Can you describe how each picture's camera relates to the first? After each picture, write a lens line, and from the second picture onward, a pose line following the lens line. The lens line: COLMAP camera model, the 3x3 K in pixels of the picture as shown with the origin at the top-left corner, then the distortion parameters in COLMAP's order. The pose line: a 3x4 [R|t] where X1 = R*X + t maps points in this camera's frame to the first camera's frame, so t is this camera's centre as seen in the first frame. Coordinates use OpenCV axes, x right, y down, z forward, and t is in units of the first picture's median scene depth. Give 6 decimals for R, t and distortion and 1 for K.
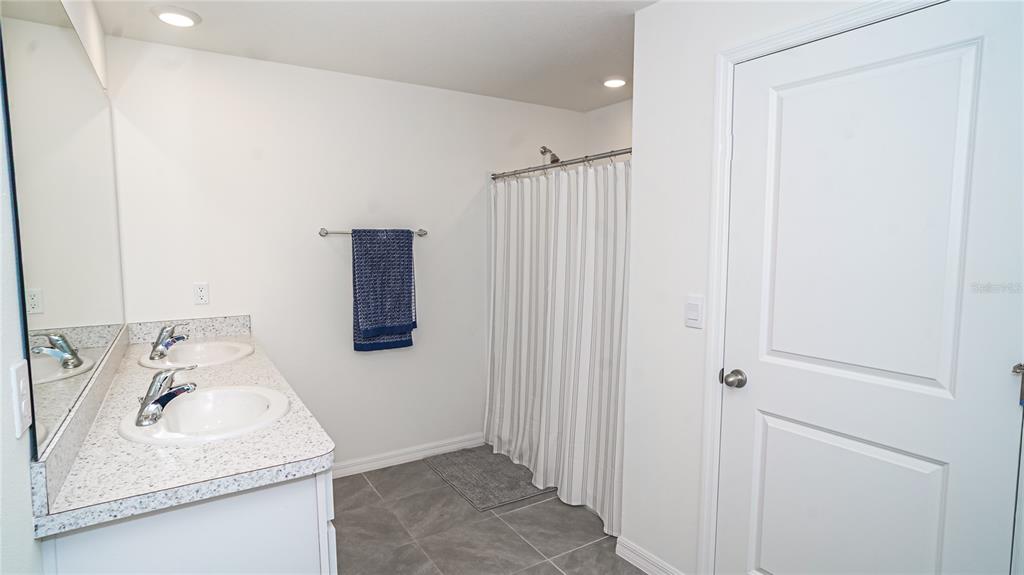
lens RADIAL K [[531.8, 0, 512.0], [0, 531.8, 287.5], [0, 0, 1]] dist [-0.001812, 0.000864]
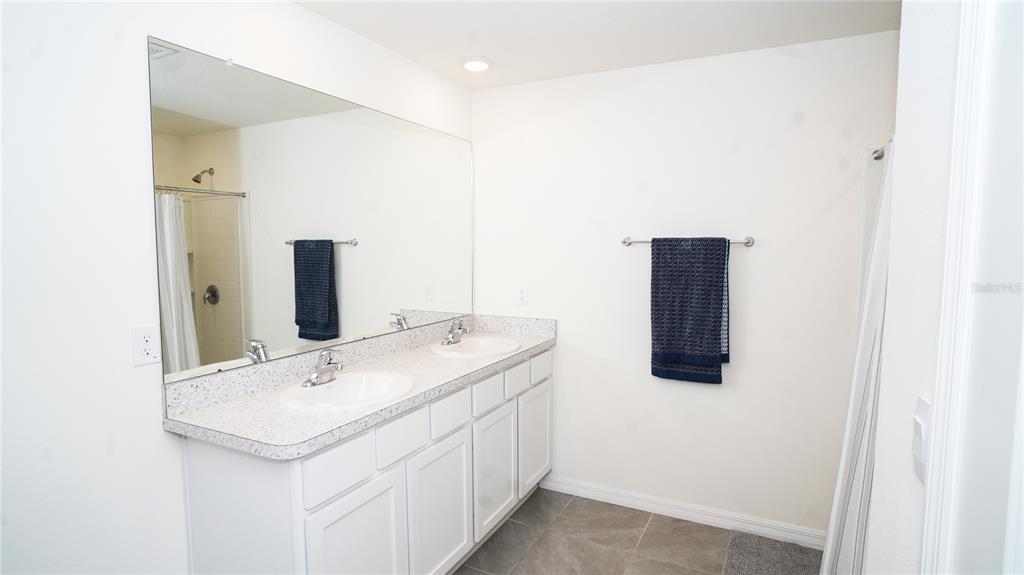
lens RADIAL K [[520.6, 0, 512.0], [0, 520.6, 287.5], [0, 0, 1]] dist [-0.032551, 0.000080]
pose [[0.517998, 0.064970, -0.852911, 0.313193], [-0.080891, 0.996363, 0.026770, -0.030612], [0.851549, 0.055126, 0.521369, 0.339262]]
